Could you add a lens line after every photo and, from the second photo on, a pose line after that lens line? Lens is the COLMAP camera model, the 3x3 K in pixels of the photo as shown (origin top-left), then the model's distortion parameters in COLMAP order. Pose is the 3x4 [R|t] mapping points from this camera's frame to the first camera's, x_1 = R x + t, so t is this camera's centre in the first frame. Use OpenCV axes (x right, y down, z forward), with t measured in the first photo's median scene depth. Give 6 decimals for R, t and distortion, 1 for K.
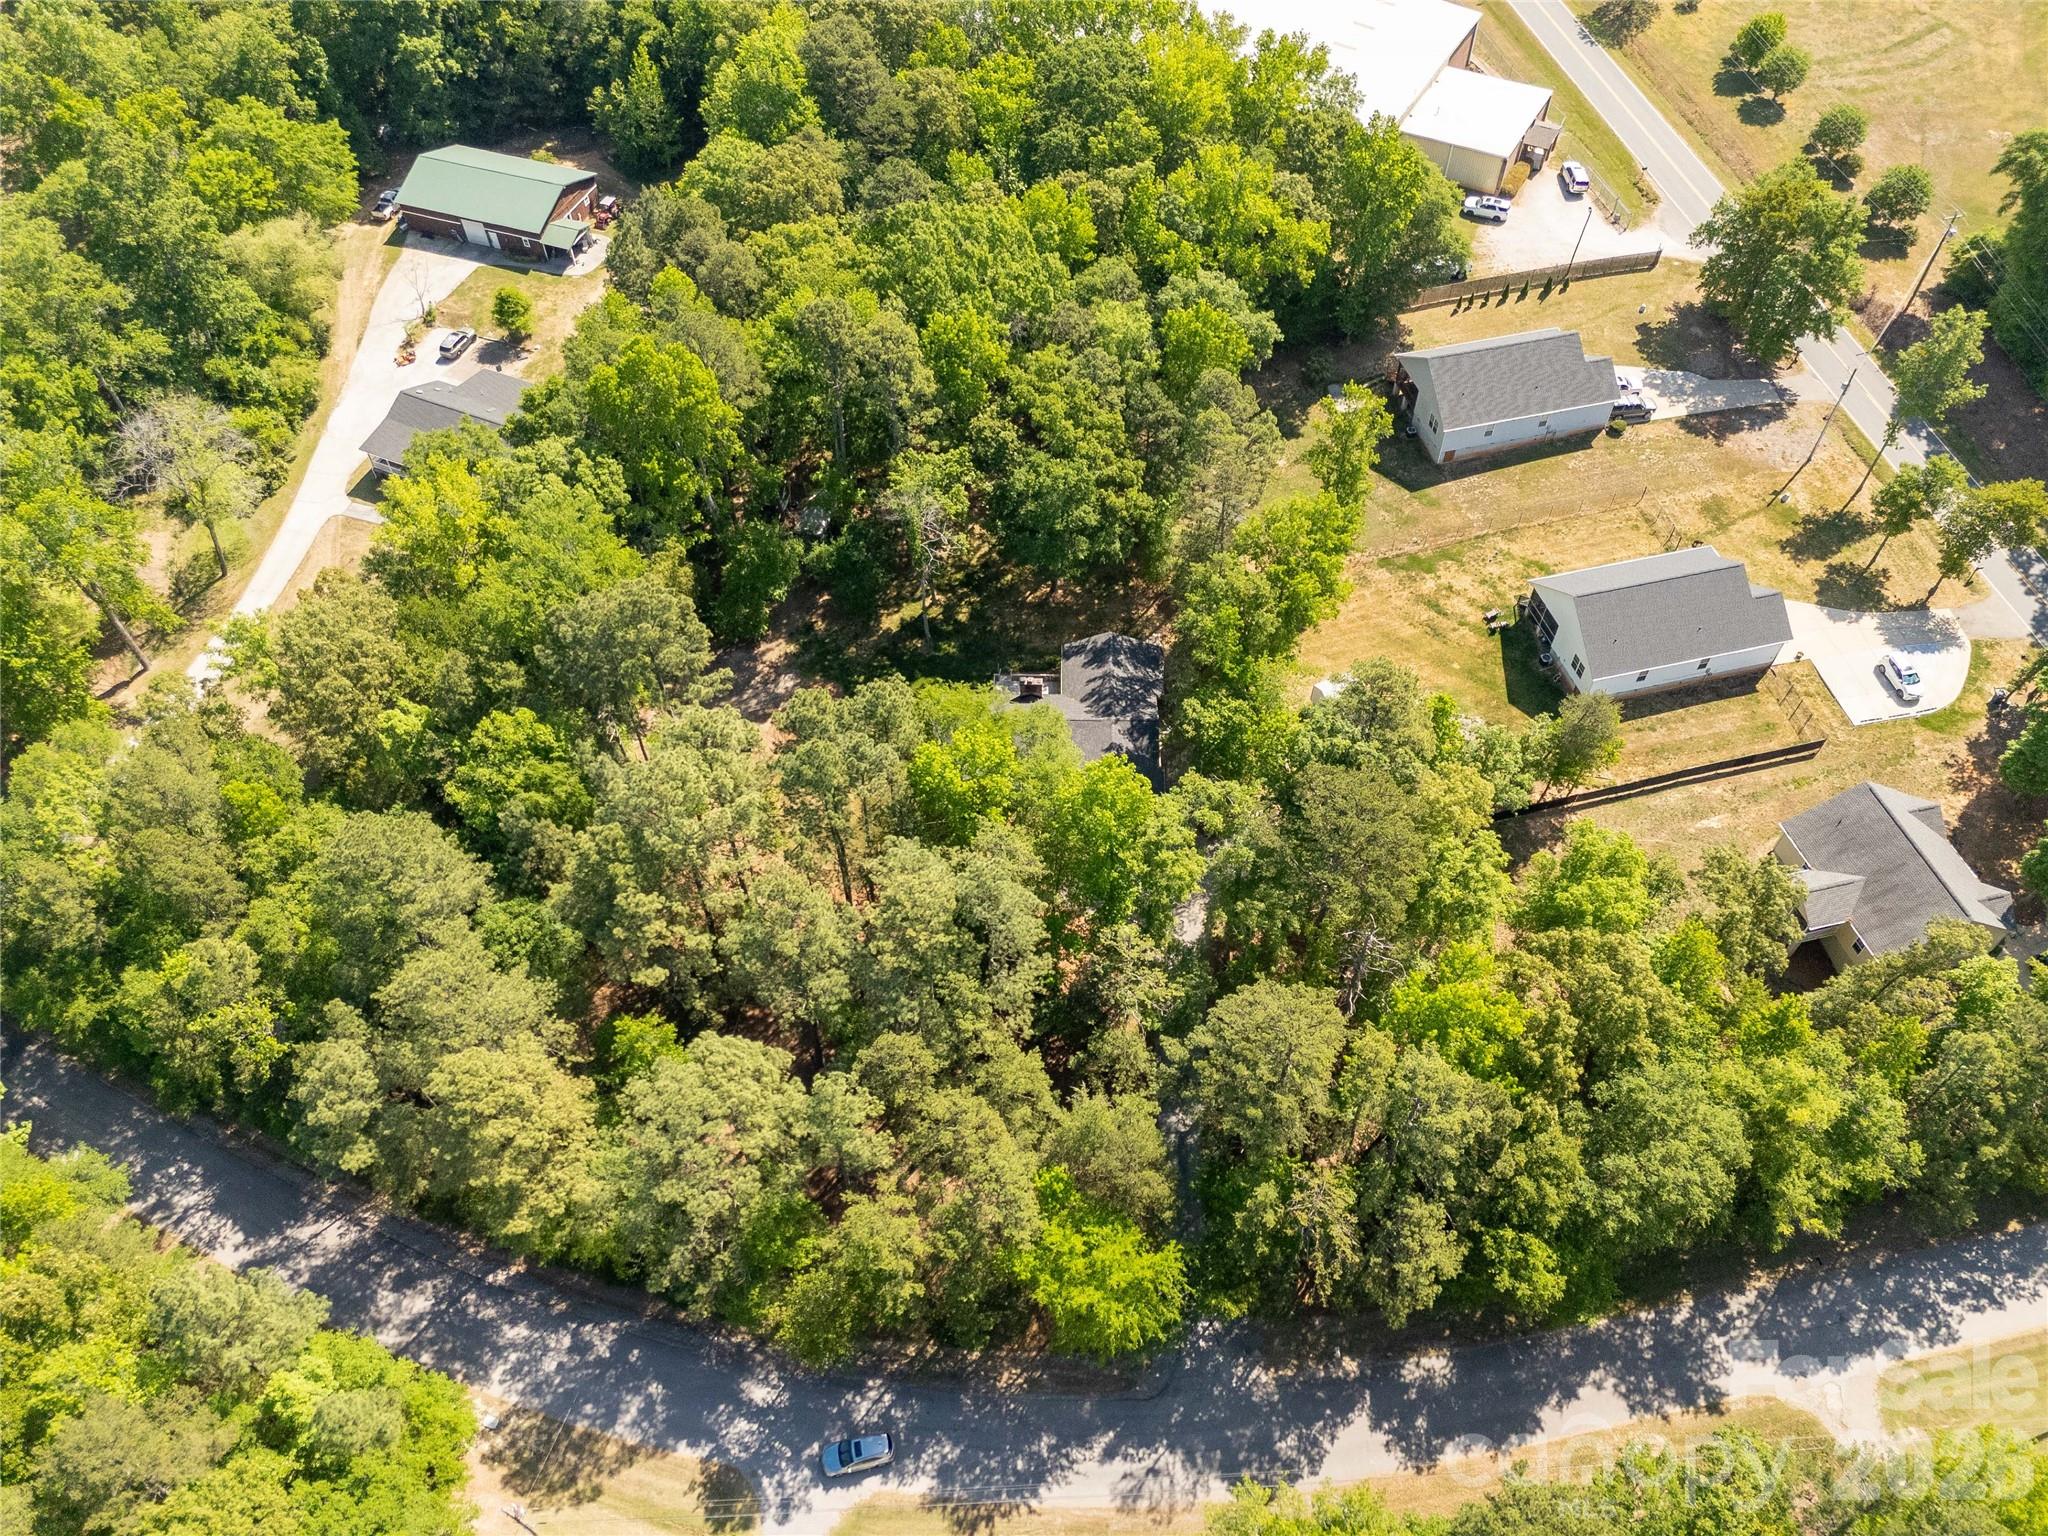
lens RADIAL K [[1496.0, 0, 1020.9], [0, 1496.0, 777.6], [0, 0, 1]] dist [0.077005, -0.057988]
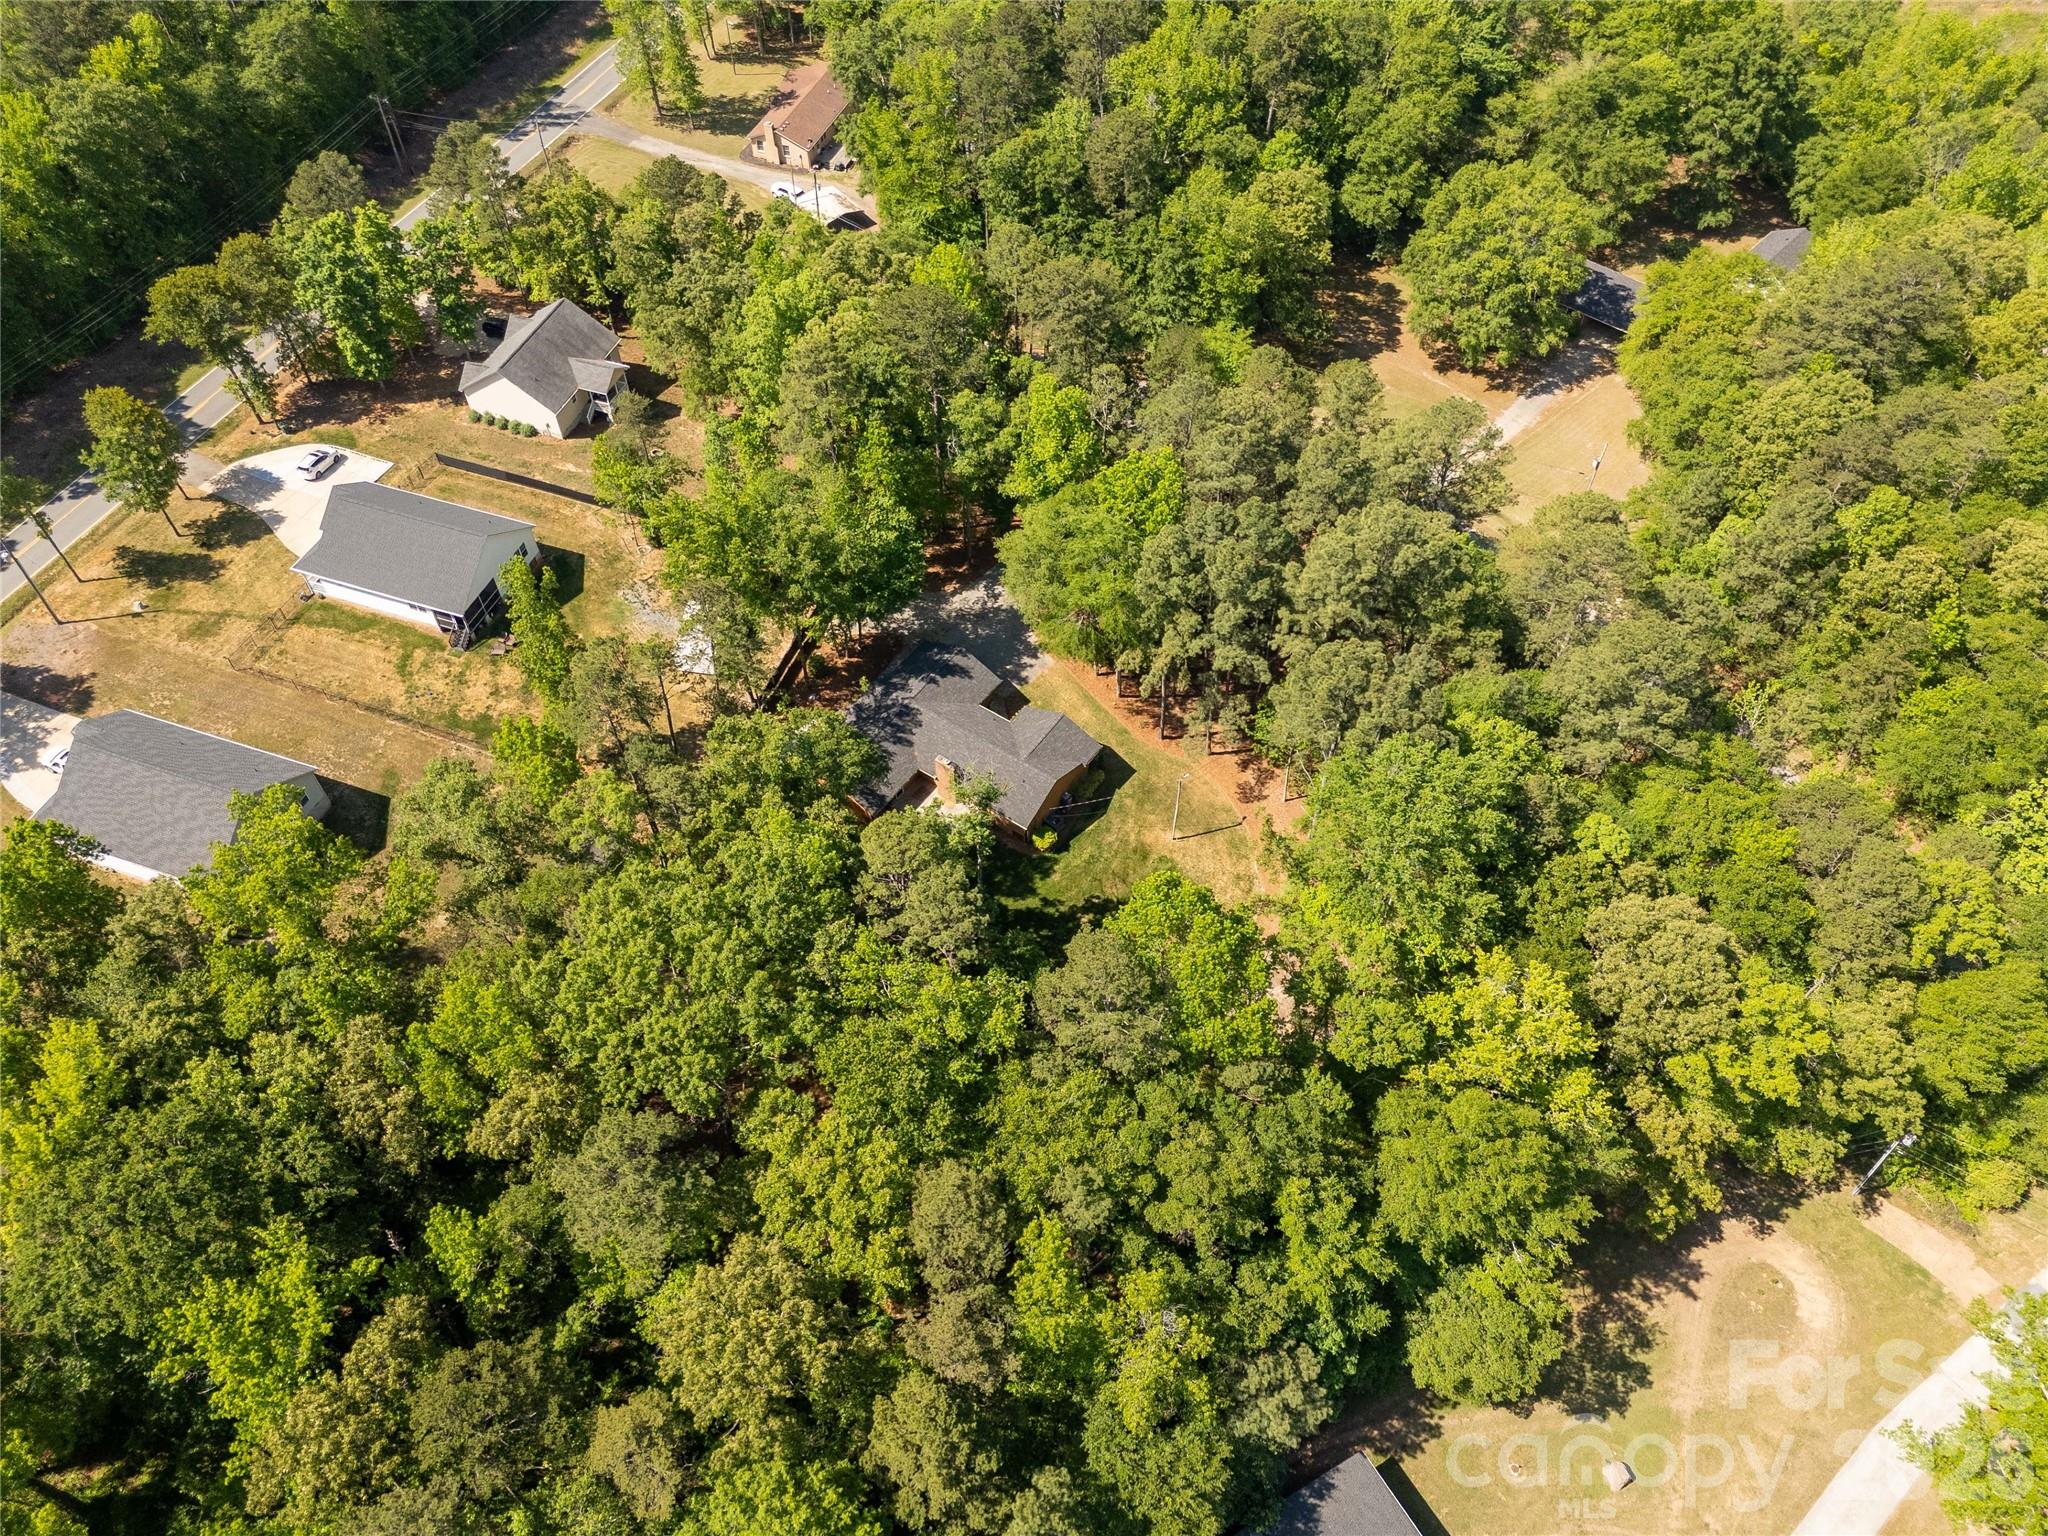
lens RADIAL K [[1496.0, 0, 1020.9], [0, 1496.0, 777.6], [0, 0, 1]] dist [0.077005, -0.057988]
pose [[-0.832953, -0.421527, 0.358476, -0.378760], [0.447558, -0.132262, 0.884420, -0.888055], [-0.325394, 0.897119, 0.298826, 0.713378]]
